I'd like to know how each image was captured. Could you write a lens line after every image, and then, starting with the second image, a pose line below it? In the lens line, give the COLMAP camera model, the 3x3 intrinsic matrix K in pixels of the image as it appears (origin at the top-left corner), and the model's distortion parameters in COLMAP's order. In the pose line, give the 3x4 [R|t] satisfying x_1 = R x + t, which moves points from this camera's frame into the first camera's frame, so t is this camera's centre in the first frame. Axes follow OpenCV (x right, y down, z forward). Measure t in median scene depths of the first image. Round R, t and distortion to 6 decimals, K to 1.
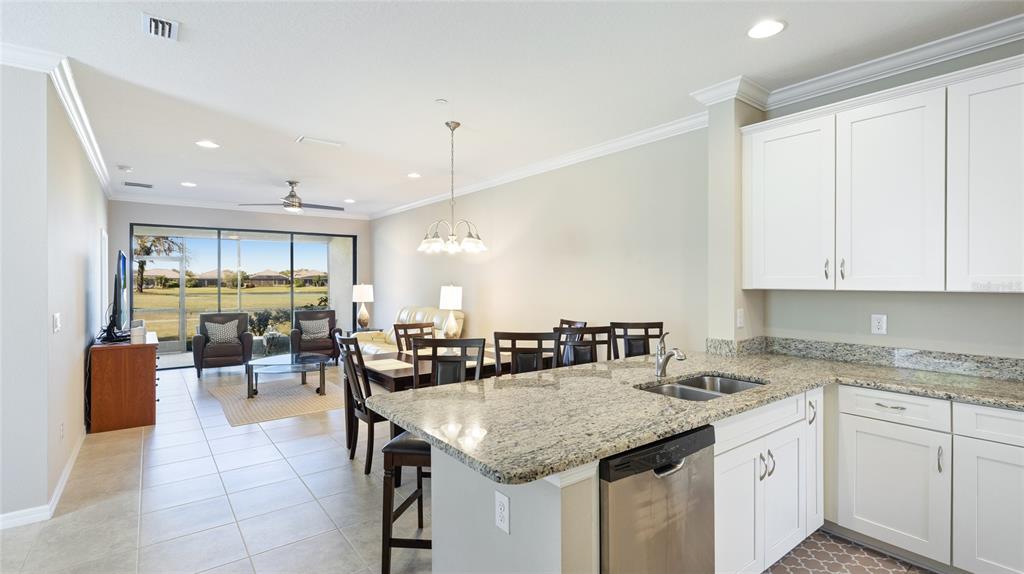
lens RADIAL K [[474.5, 0, 514.3], [0, 474.5, 284.7], [0, 0, 1]] dist [0.000782, -0.000152]
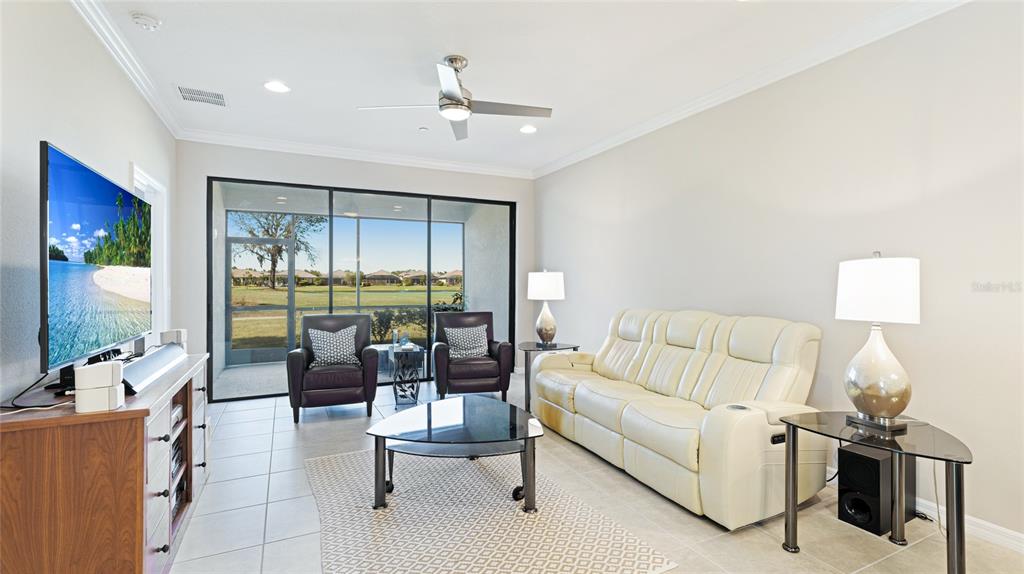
lens RADIAL K [[454.9, 0, 512.0], [0, 454.9, 287.0], [0, 0, 1]] dist [0.000500, -0.000075]
pose [[0.980462, 0.005633, -0.196626, -0.242324], [-0.004708, 0.999976, 0.005173, 0.016959], [0.196651, -0.004147, 0.980465, 0.416880]]
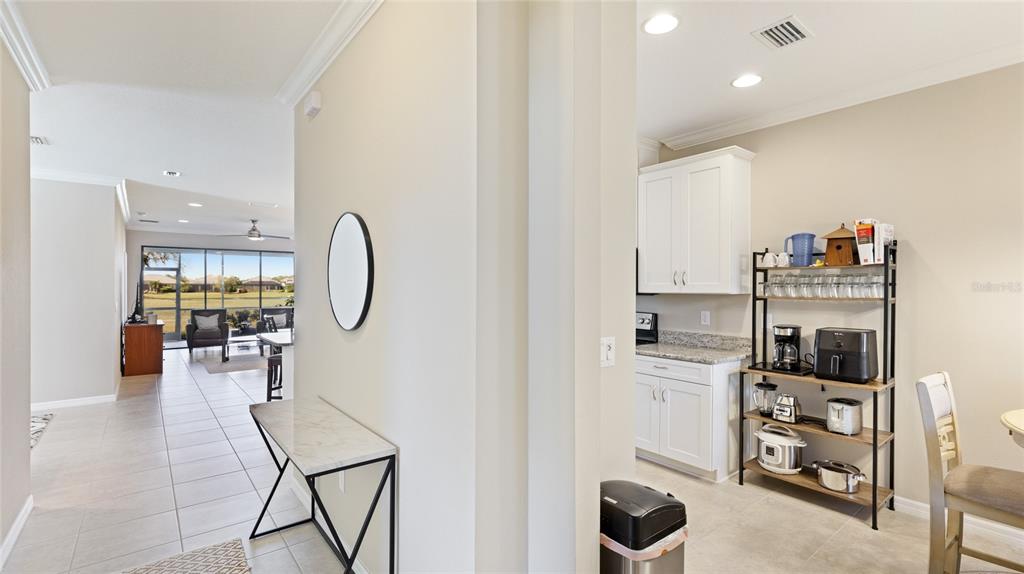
lens RADIAL K [[464.2, 0, 515.3], [0, 464.2, 289.7], [0, 0, 1]] dist [0.001599, 0.000188]
pose [[0.999794, 0.001733, 0.020212, 0.252403], [-0.001696, 0.999997, -0.001850, 0.002646], [-0.020215, 0.001815, 0.999794, -0.370487]]
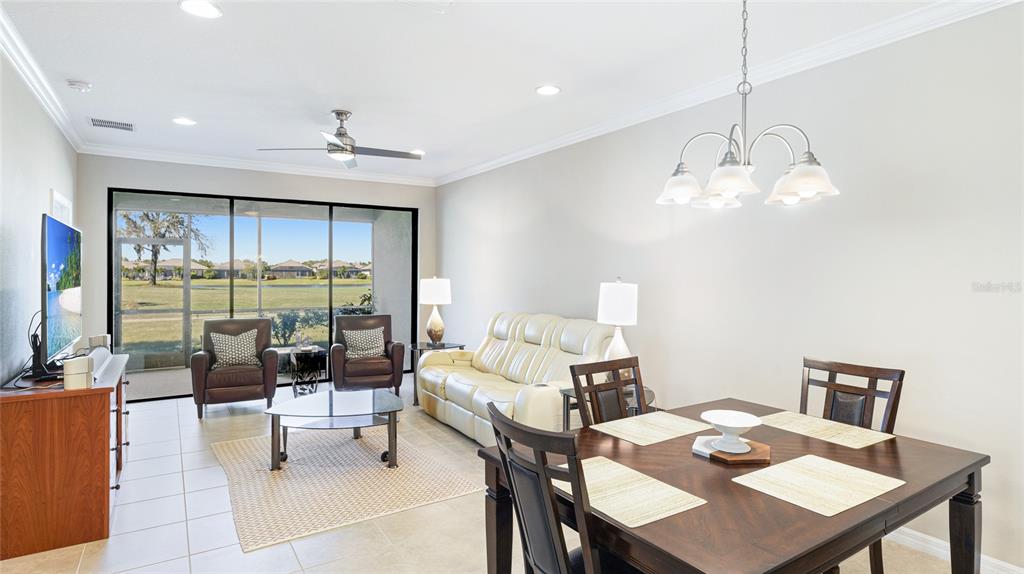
lens RADIAL K [[533.6, 0, 512.9], [0, 533.6, 278.2], [0, 0, 1]] dist [-0.007228, -0.000766]
pose [[0.996629, 0.004418, -0.081920, -0.144933], [-0.004296, 0.999989, 0.001655, -0.001907], [0.081927, -0.001298, 0.996638, 0.252945]]
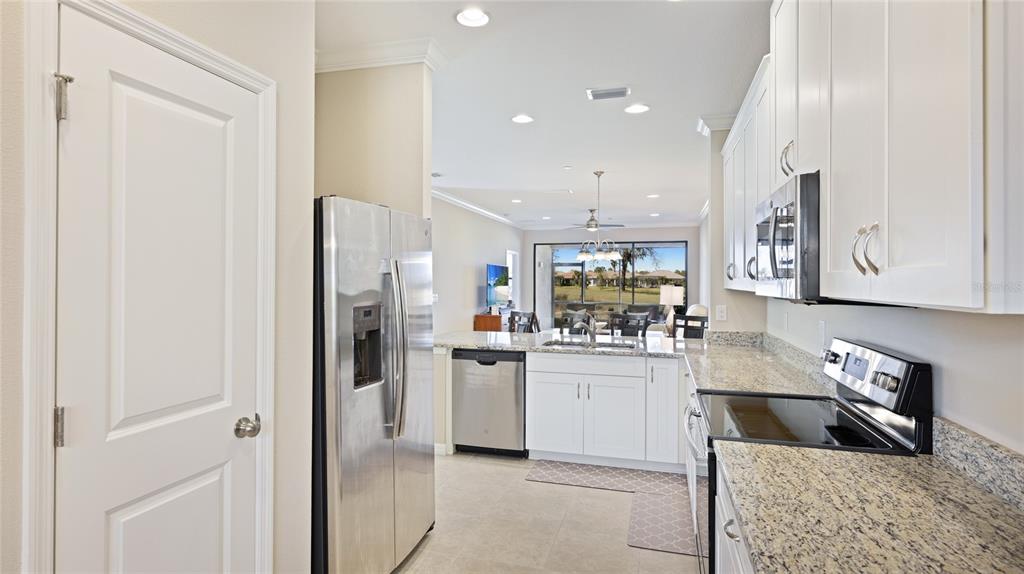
lens RADIAL K [[533.6, 0, 512.9], [0, 533.6, 278.2], [0, 0, 1]] dist [-0.007228, -0.000766]
pose [[0.594408, -0.001866, -0.804161, 0.500955], [-0.009458, 0.999912, -0.009312, 0.000384], [0.804108, 0.013141, 0.594338, -0.085249]]
